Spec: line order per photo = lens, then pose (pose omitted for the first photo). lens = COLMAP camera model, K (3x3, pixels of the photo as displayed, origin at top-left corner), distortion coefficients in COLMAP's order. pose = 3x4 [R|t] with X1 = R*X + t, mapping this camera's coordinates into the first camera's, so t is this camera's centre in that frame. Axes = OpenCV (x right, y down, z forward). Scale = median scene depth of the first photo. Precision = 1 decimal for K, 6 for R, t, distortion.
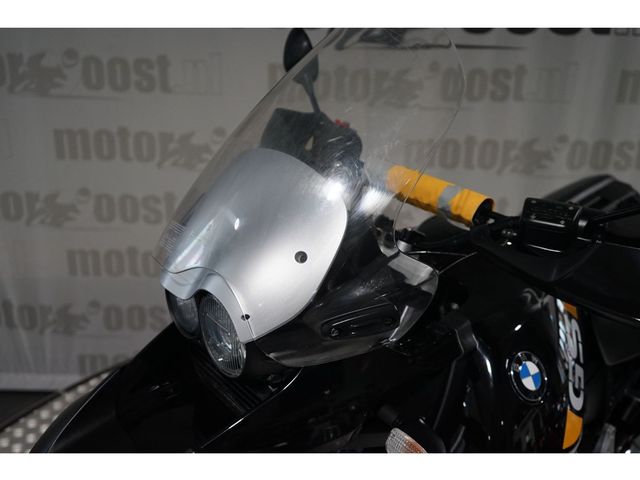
lens RADIAL K [[721.8, 0, 315.5], [0, 721.8, 240.9], [0, 0, 1]] dist [0.018671, 0.000000]
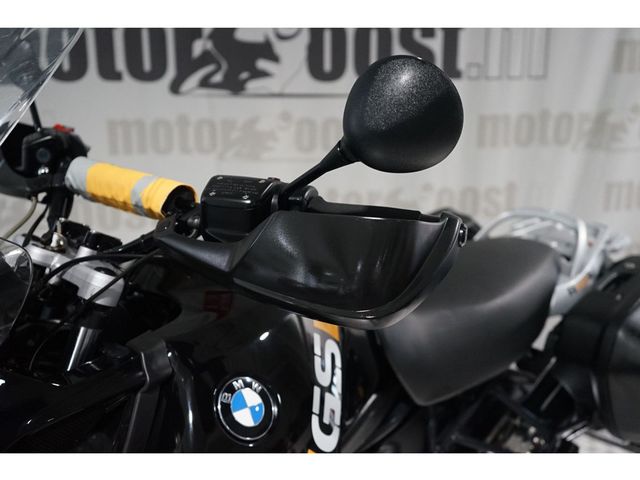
lens RADIAL K [[721.8, 0, 321.7], [0, 721.8, 237.6], [0, 0, 1]] dist [0.018671, 0.000000]
pose [[0.994682, -0.048337, 0.090951, 0.305624], [0.059577, 0.990338, -0.125228, 0.104433], [-0.084019, 0.129980, 0.987950, 0.196669]]
